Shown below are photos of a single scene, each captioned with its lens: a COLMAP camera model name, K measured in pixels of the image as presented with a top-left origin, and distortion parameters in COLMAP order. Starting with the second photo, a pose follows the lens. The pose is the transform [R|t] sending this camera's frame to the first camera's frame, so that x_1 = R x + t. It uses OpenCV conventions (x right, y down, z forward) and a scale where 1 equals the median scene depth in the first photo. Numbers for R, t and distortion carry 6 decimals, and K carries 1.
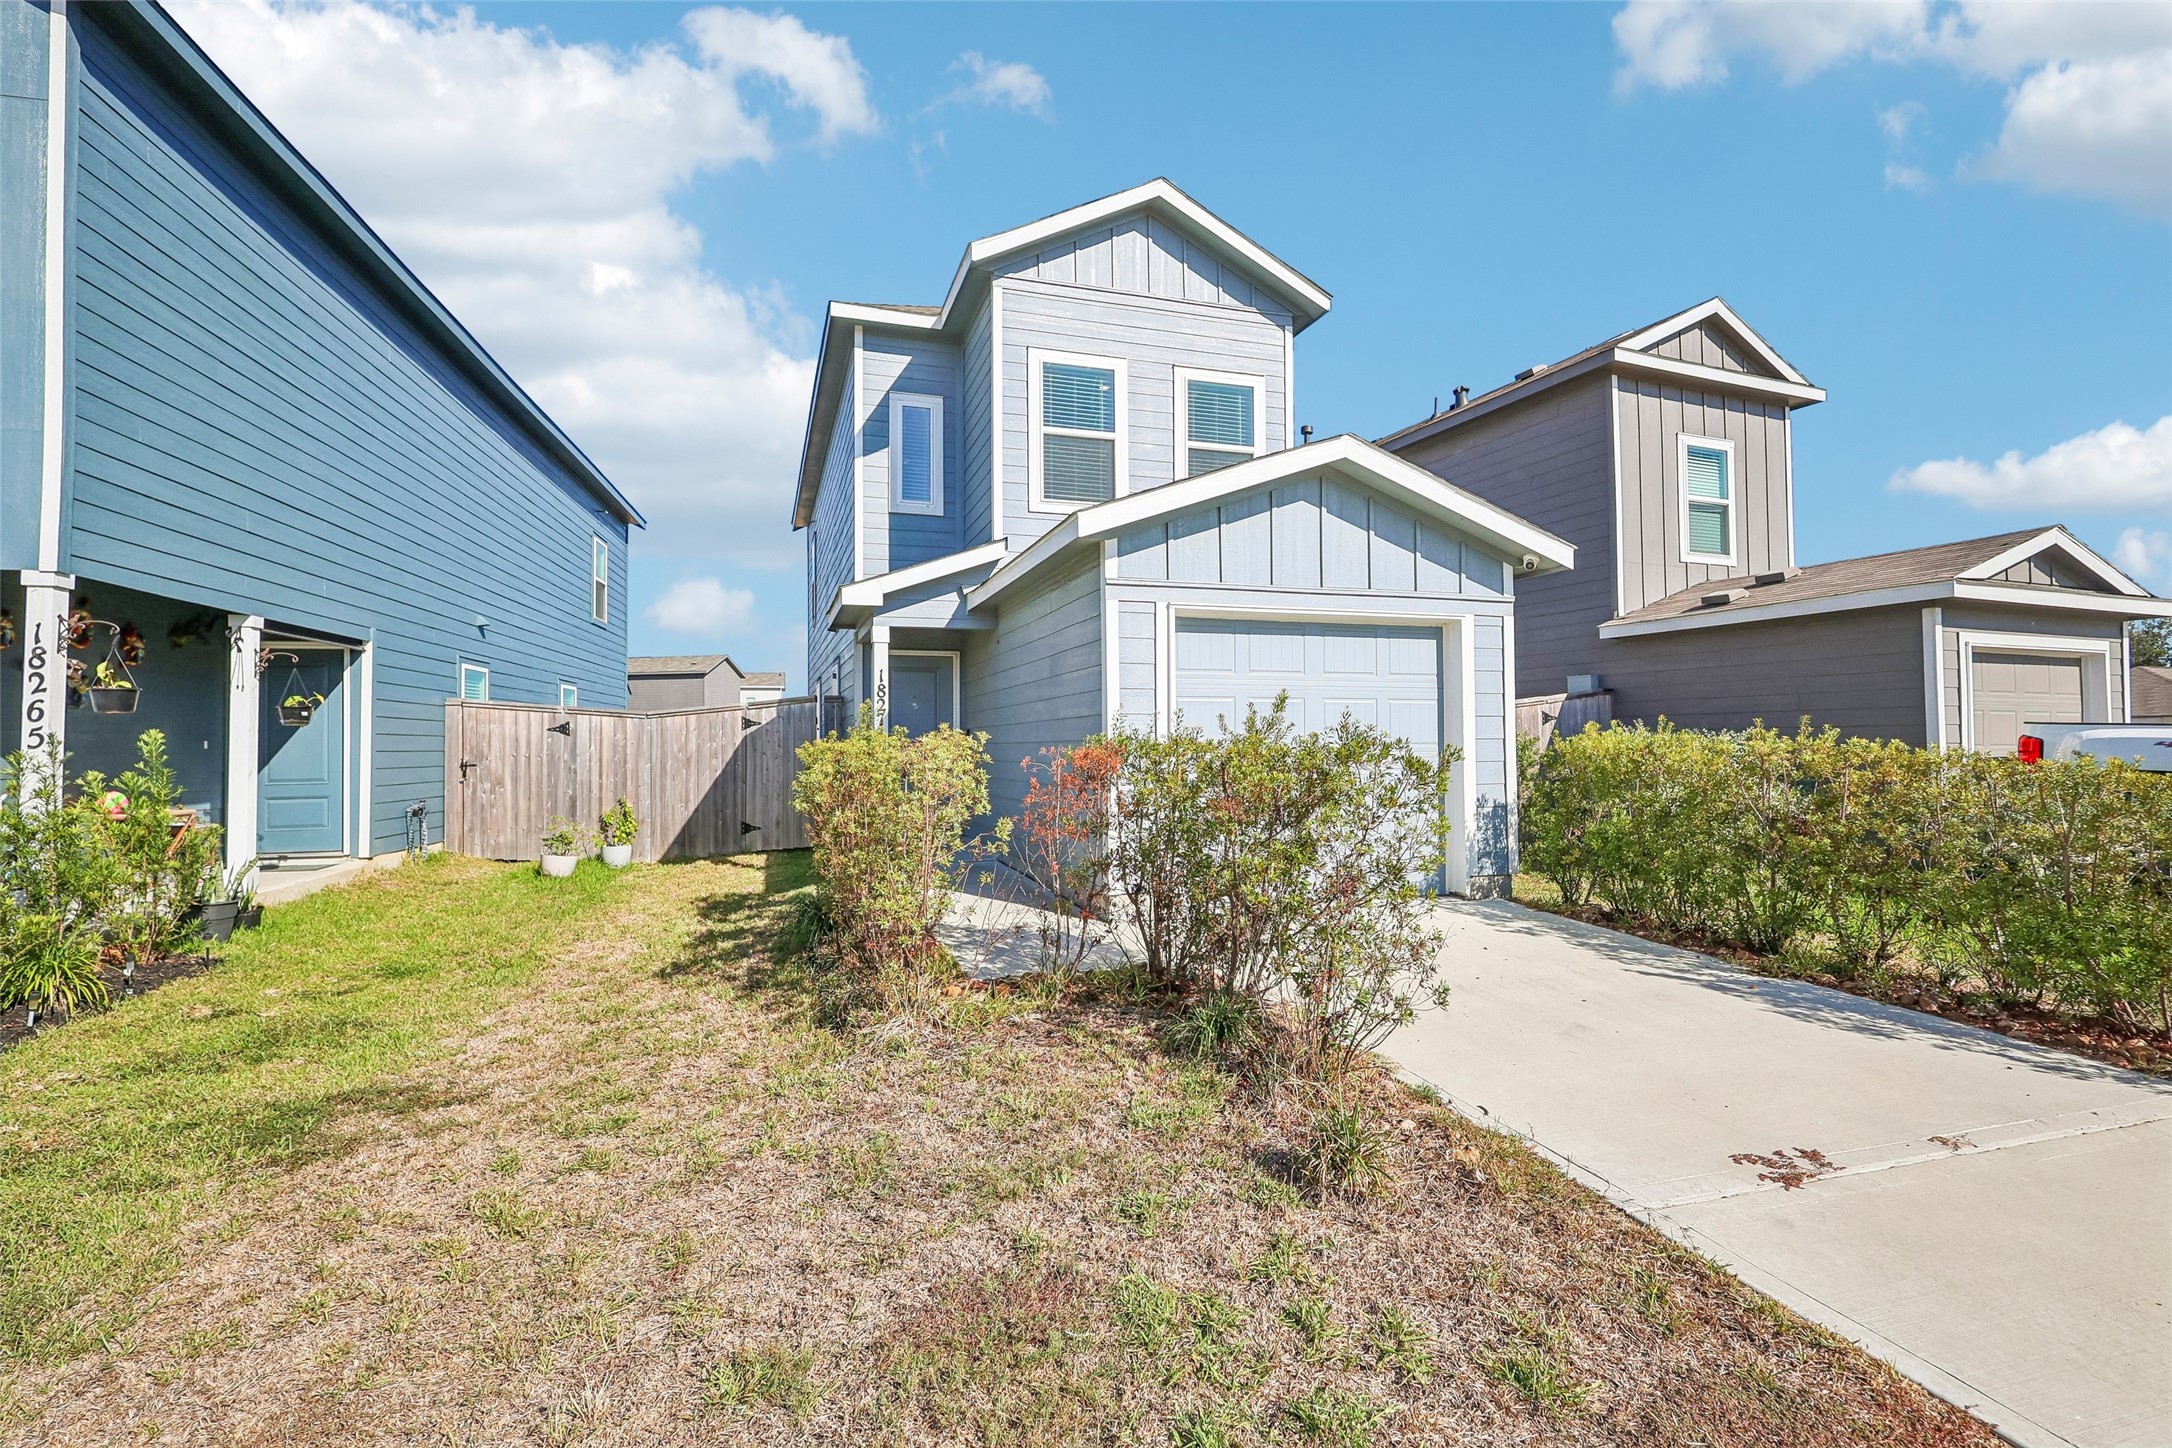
lens RADIAL K [[1009.7, 0, 1077.3], [0, 1009.7, 715.4], [0, 0, 1]] dist [-0.003867, 0.002565]
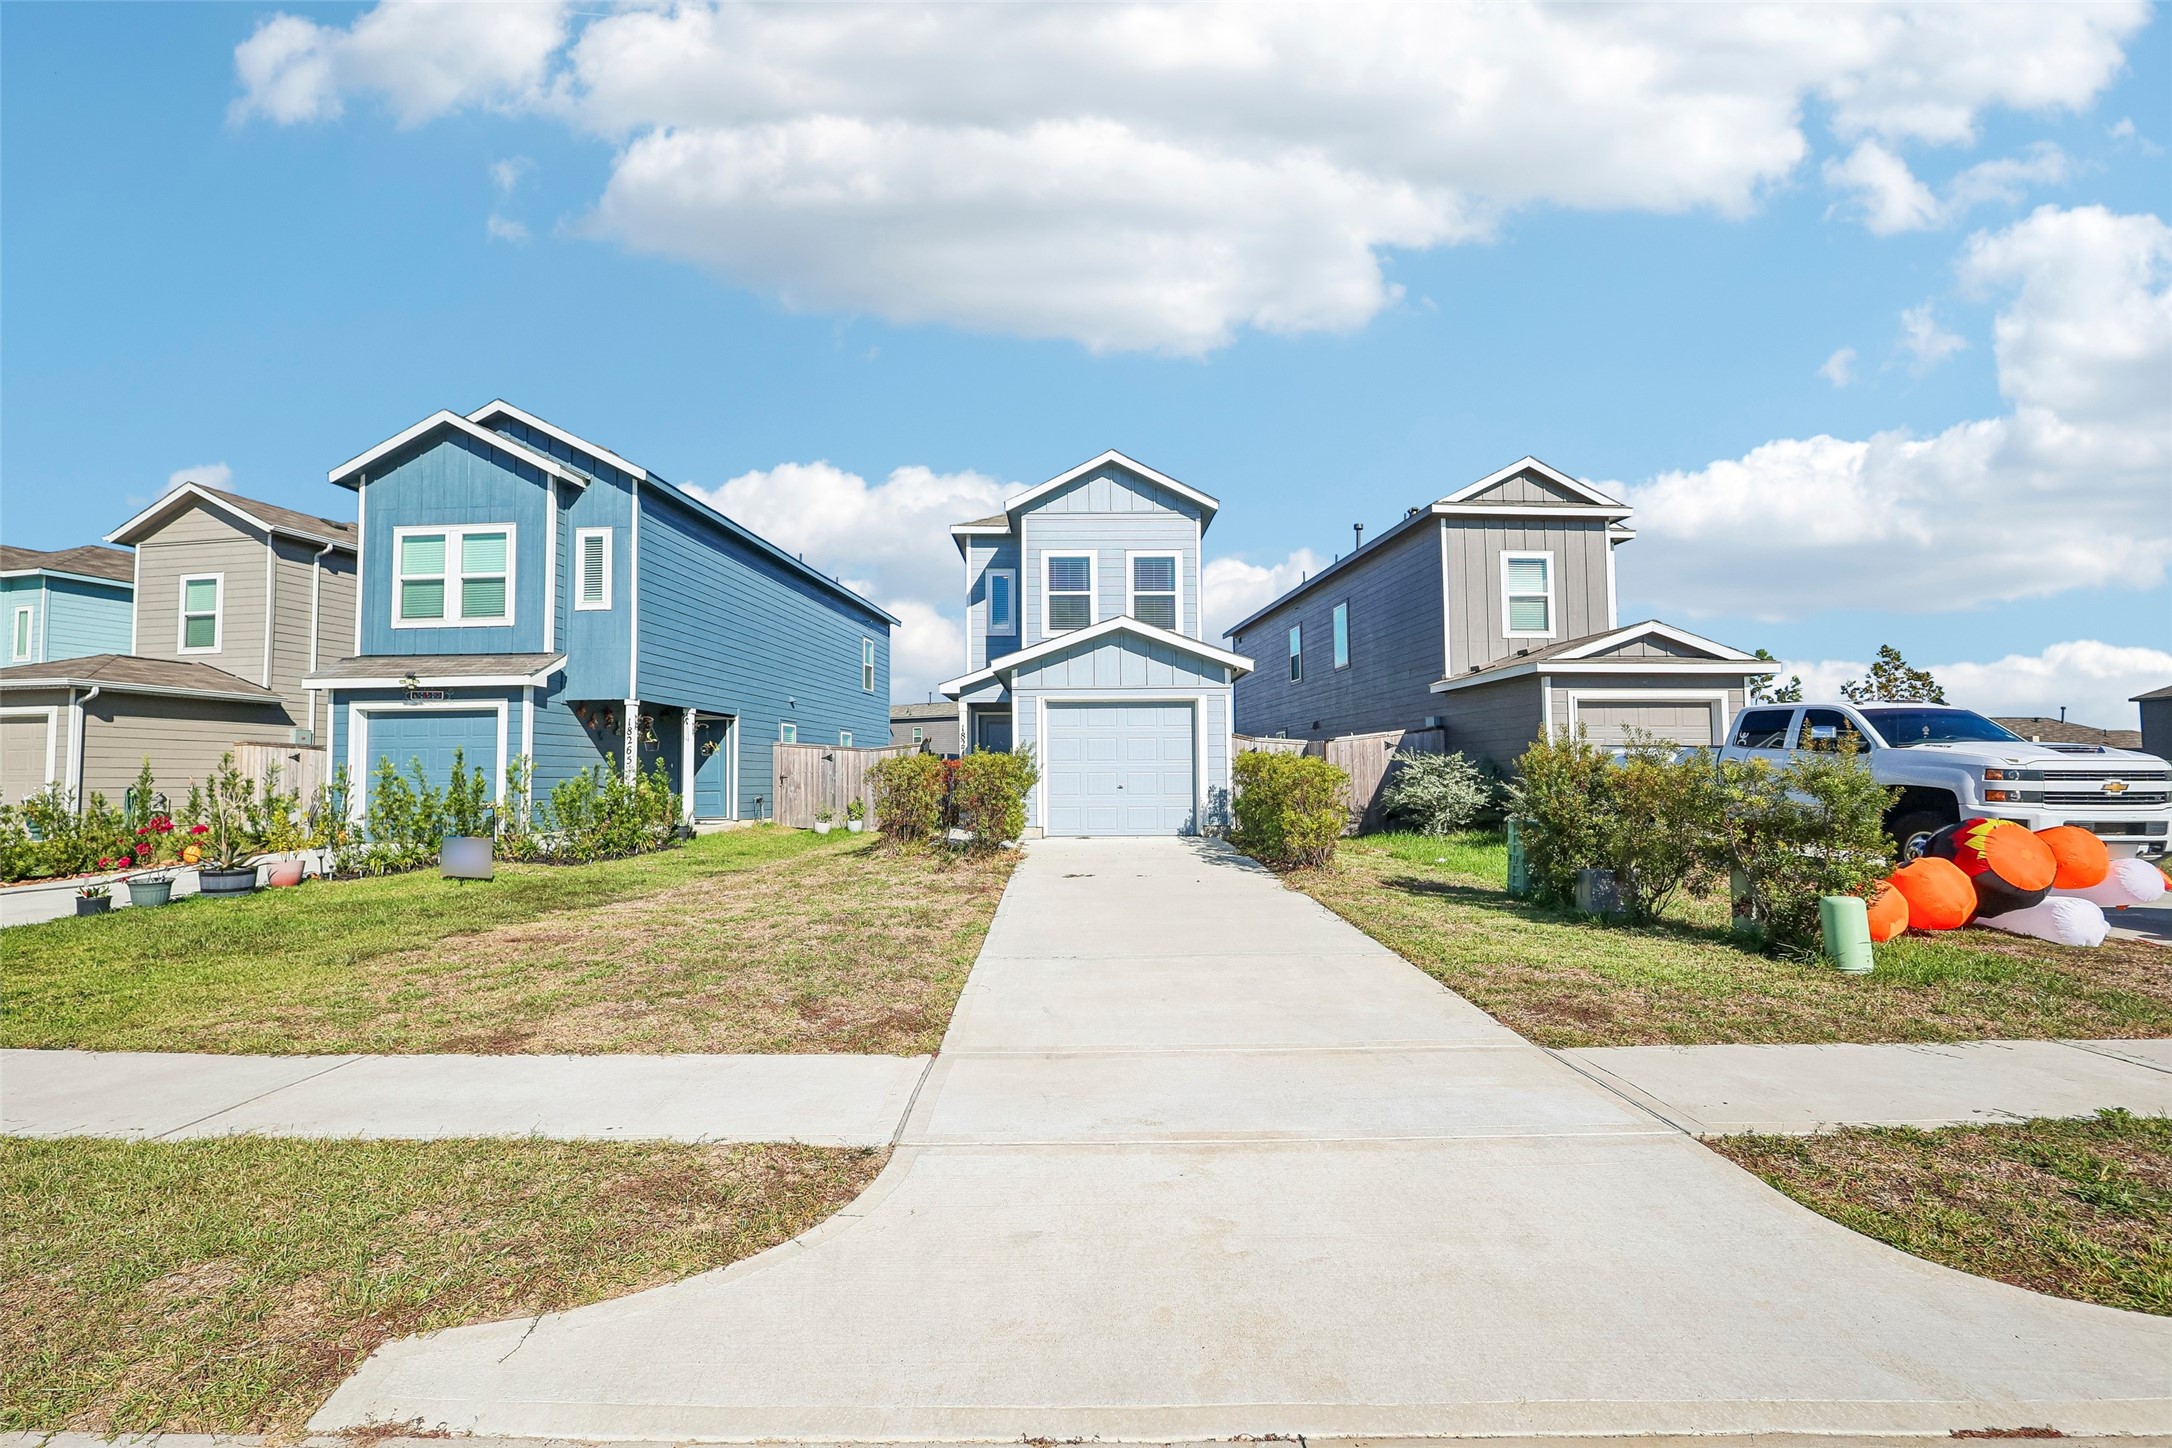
lens RADIAL K [[1009.7, 0, 1082.1], [0, 1009.7, 723.2], [0, 0, 1]] dist [-0.003867, 0.002565]
pose [[0.956204, -0.018237, -0.292132, 0.576277], [0.011007, 0.999592, -0.026372, 0.004714], [0.292494, 0.022001, 0.956014, -0.767857]]
